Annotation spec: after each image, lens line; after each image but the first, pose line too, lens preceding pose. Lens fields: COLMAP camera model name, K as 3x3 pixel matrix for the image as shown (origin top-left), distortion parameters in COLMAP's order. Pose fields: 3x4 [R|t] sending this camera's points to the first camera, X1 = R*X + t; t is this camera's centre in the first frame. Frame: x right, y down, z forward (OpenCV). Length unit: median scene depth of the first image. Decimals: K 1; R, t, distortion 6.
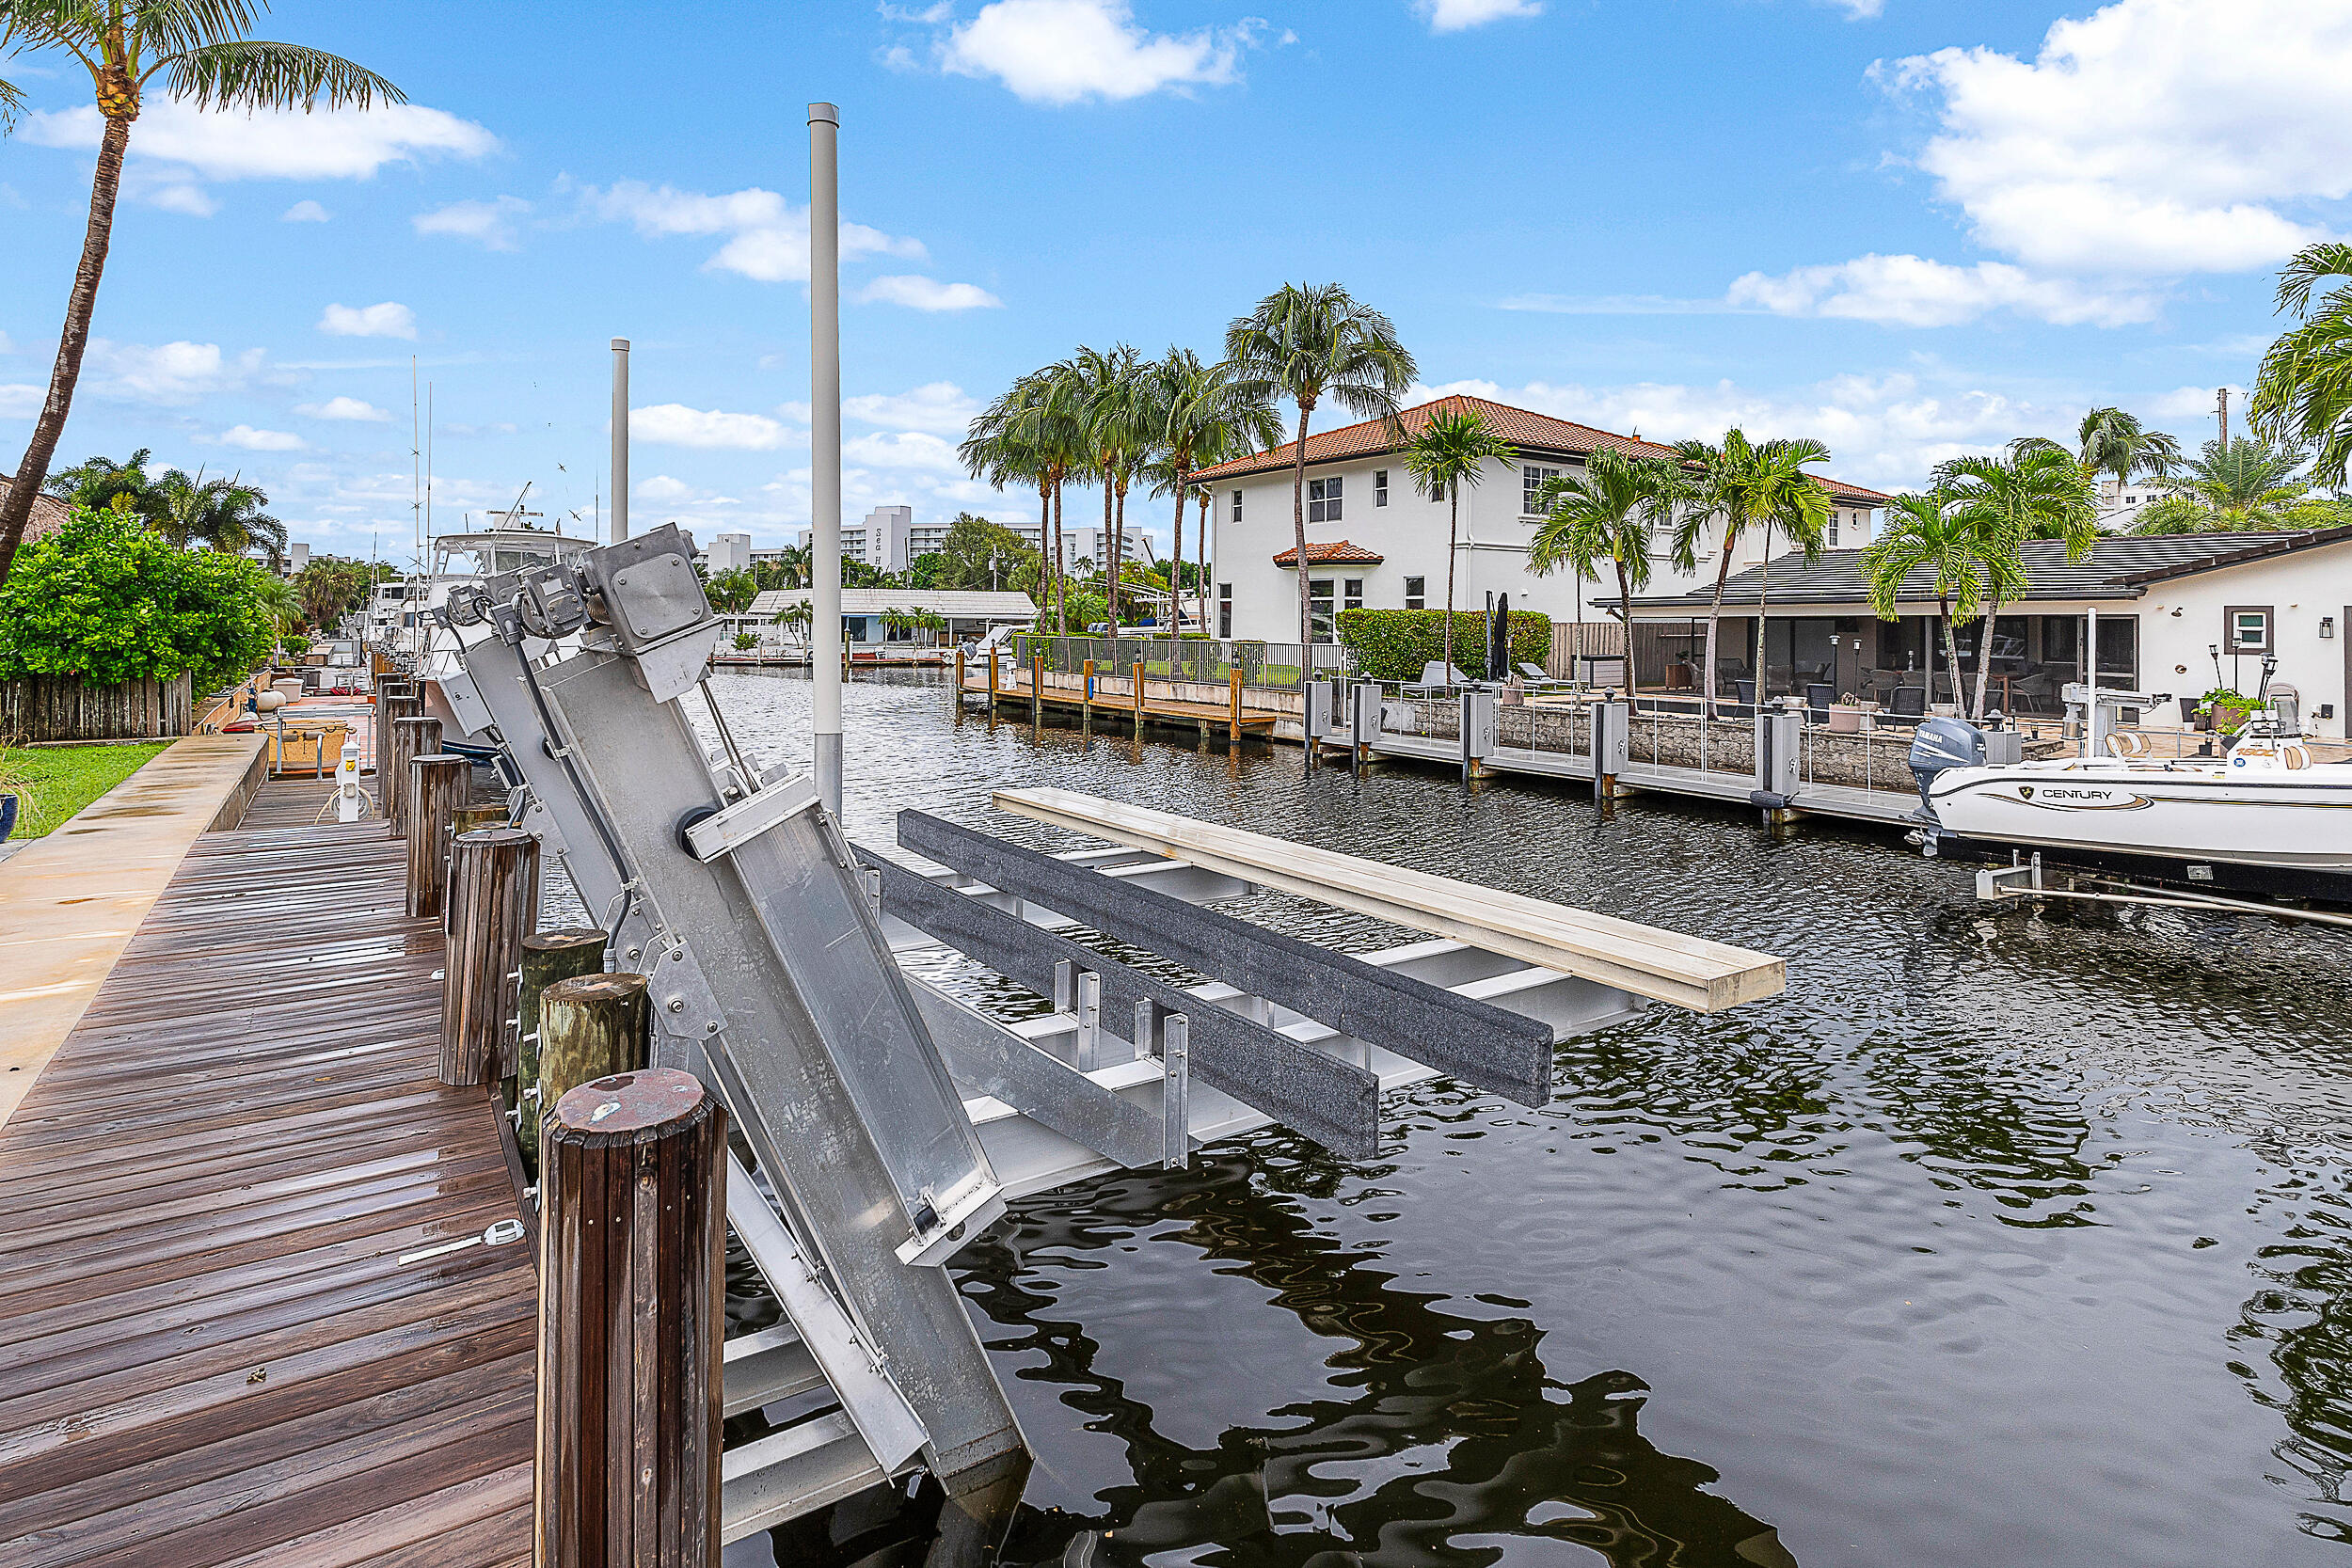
lens RADIAL K [[1184.2, 0, 1189.4], [0, 1184.2, 629.3], [0, 0, 1]] dist [0.005787, -0.001817]
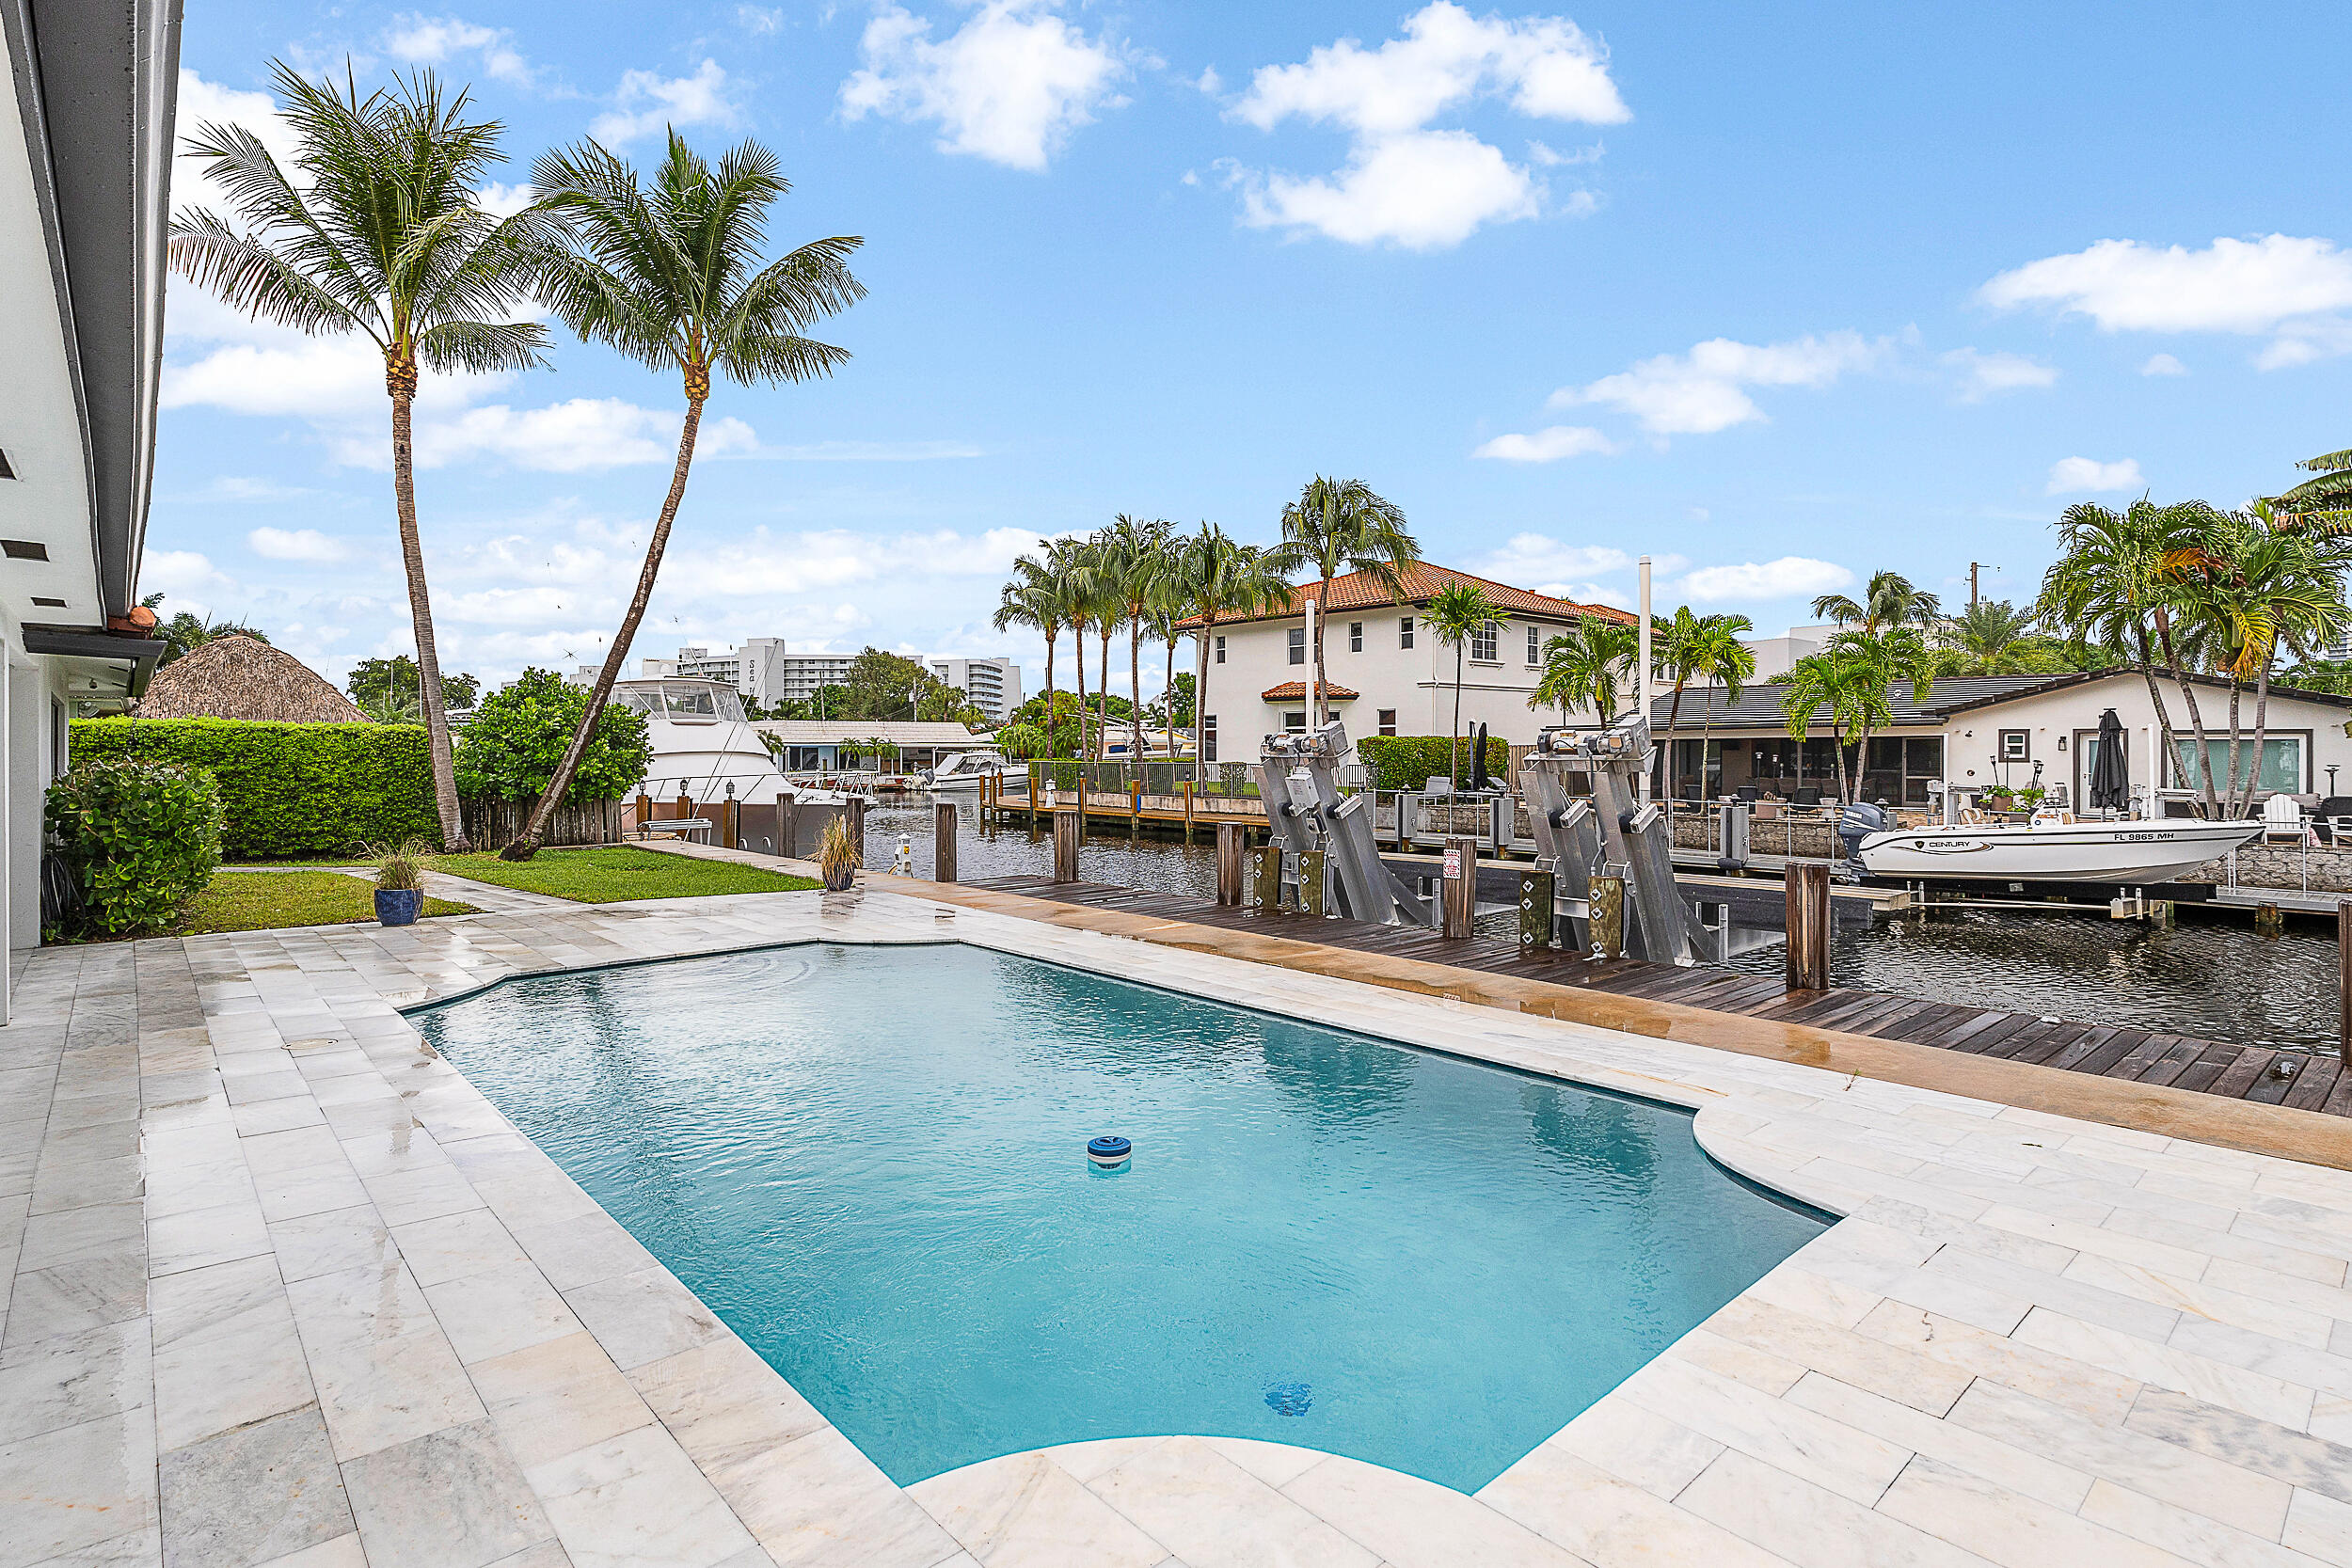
lens RADIAL K [[1184.2, 0, 1153.3], [0, 1184.2, 780.5], [0, 0, 1]] dist [0.005787, -0.001817]
pose [[0.990492, -0.014028, 0.136852, -0.250136], [0.011133, 0.999698, 0.021899, -0.000291], [-0.137118, -0.020167, 0.990349, -0.212665]]
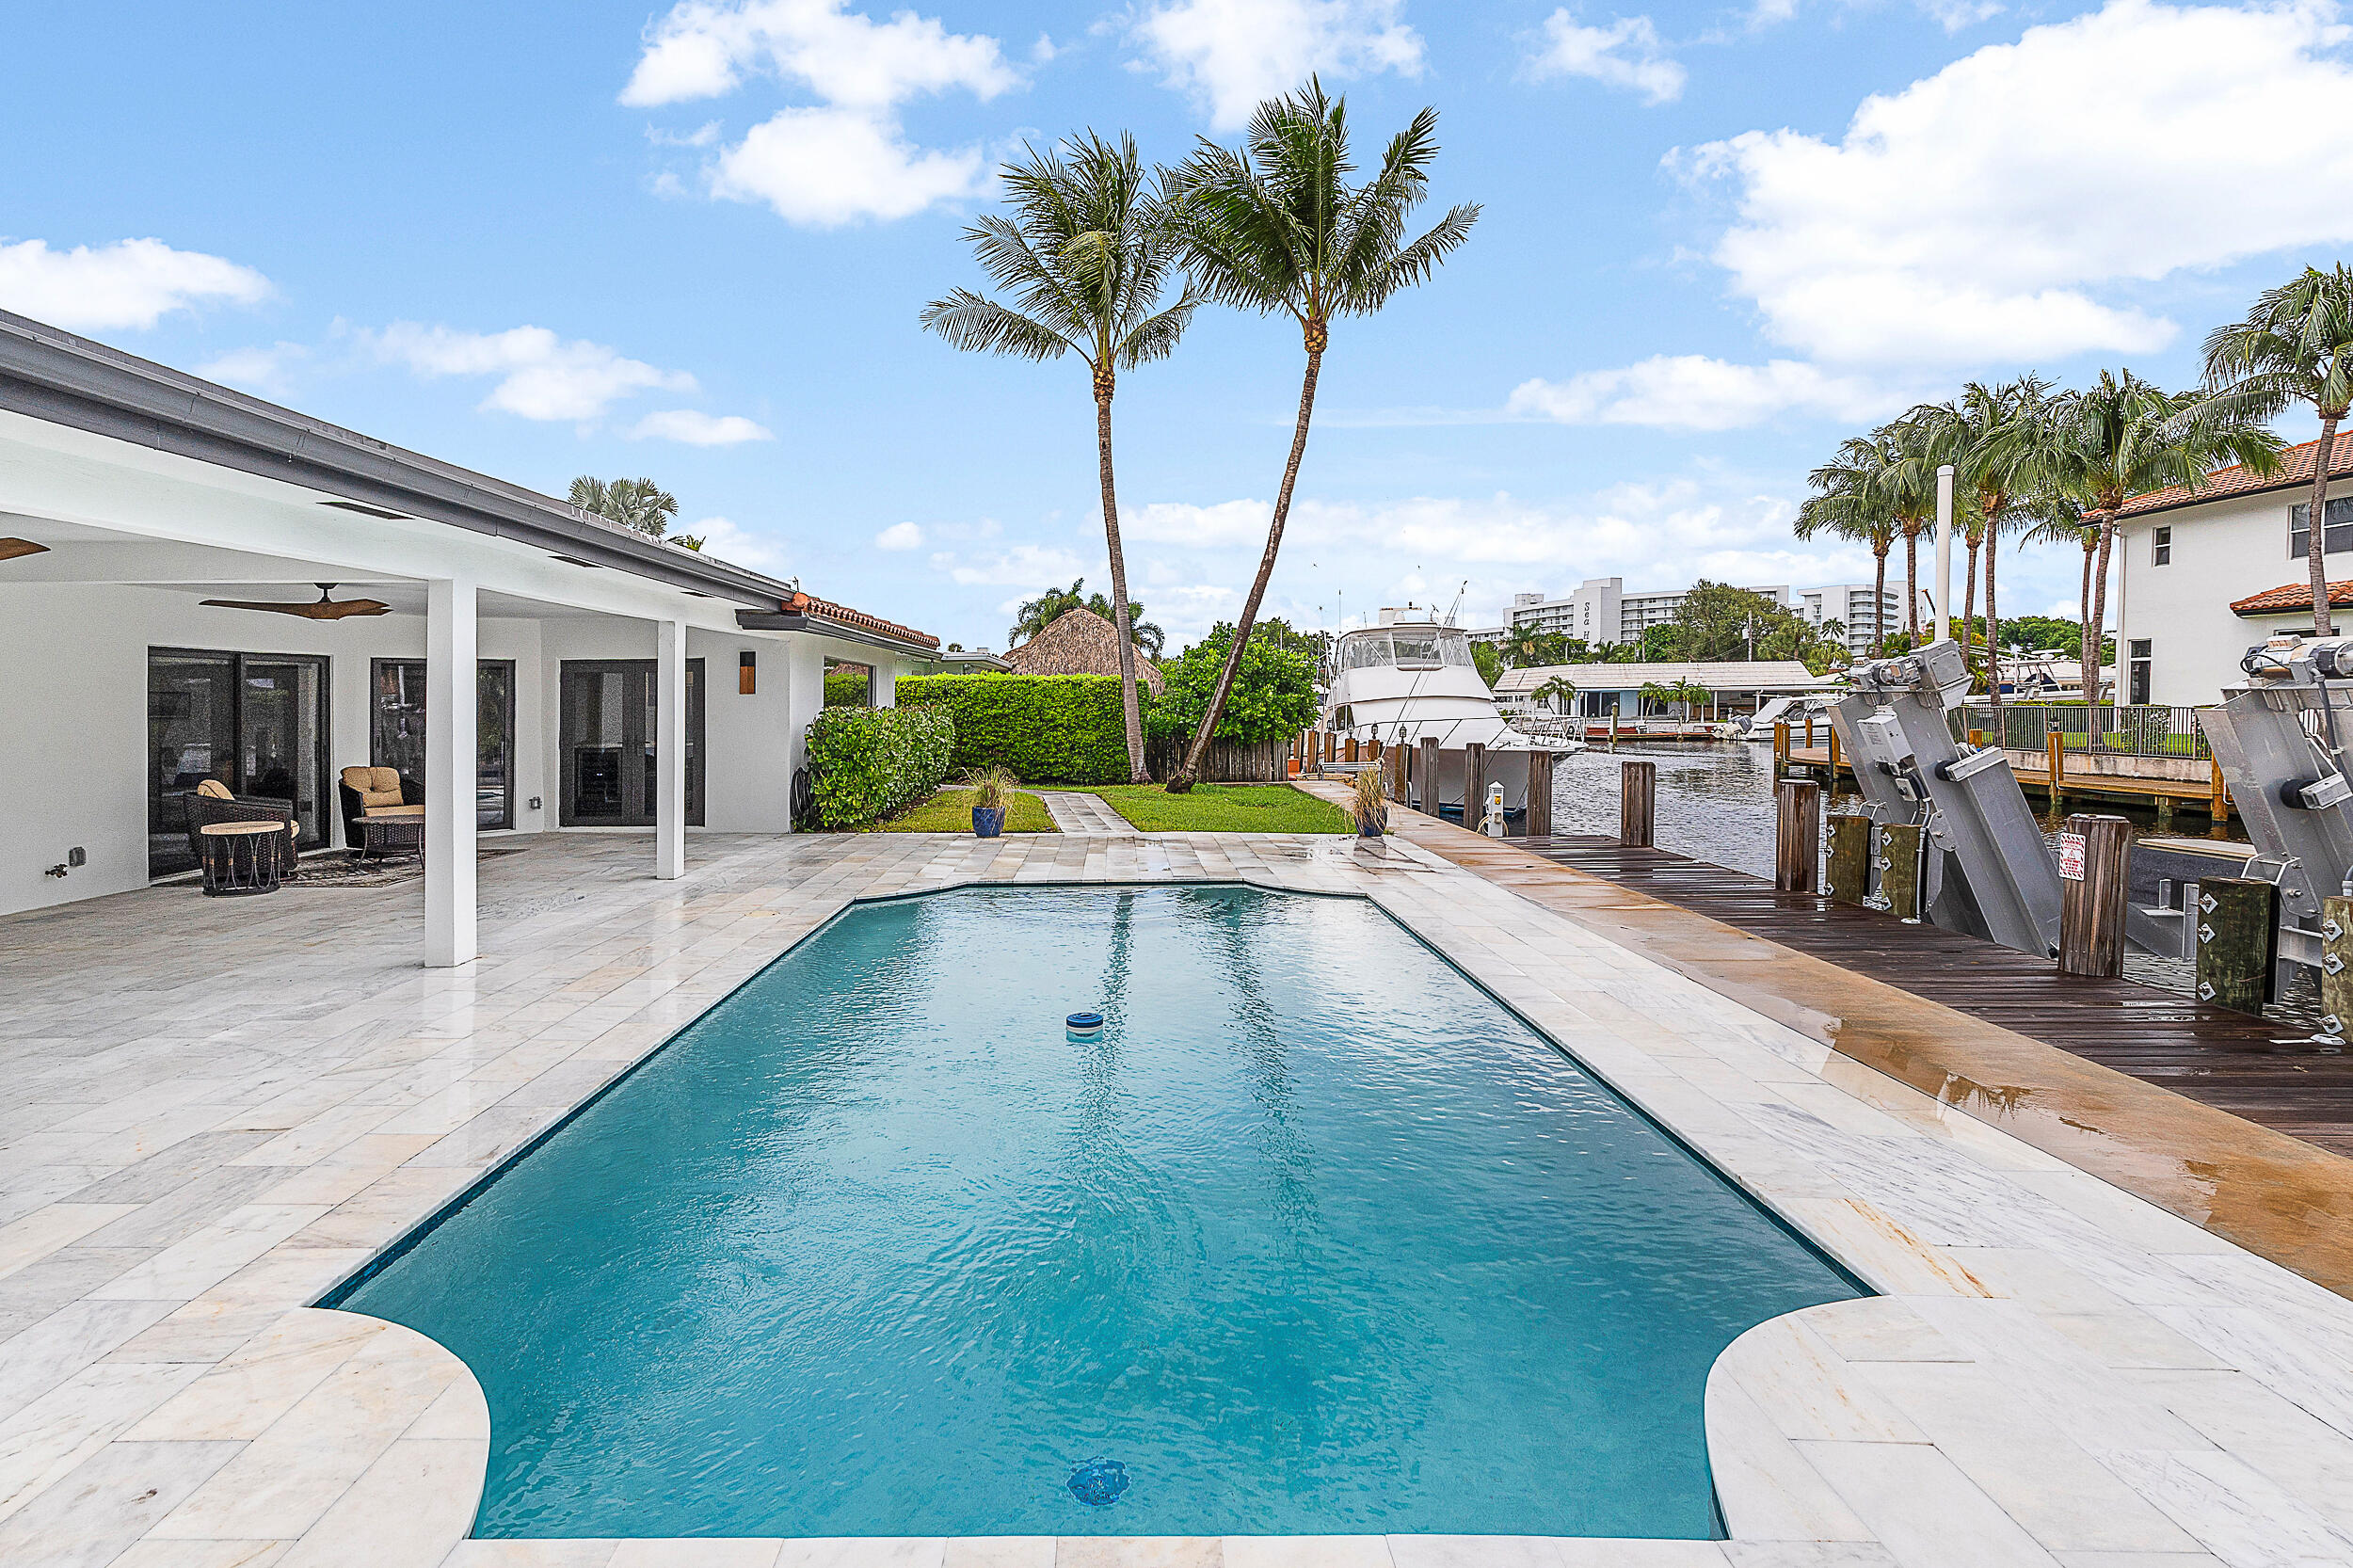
lens RADIAL K [[1184.8, 0, 1096.4], [0, 1184.8, 762.3], [0, 0, 1]] dist [0.005787, -0.001817]
pose [[0.819558, 0.011394, -0.572883, -0.126247], [0.014634, 0.999060, 0.040805, 0.003940], [0.572809, -0.041826, 0.818621, -0.160195]]
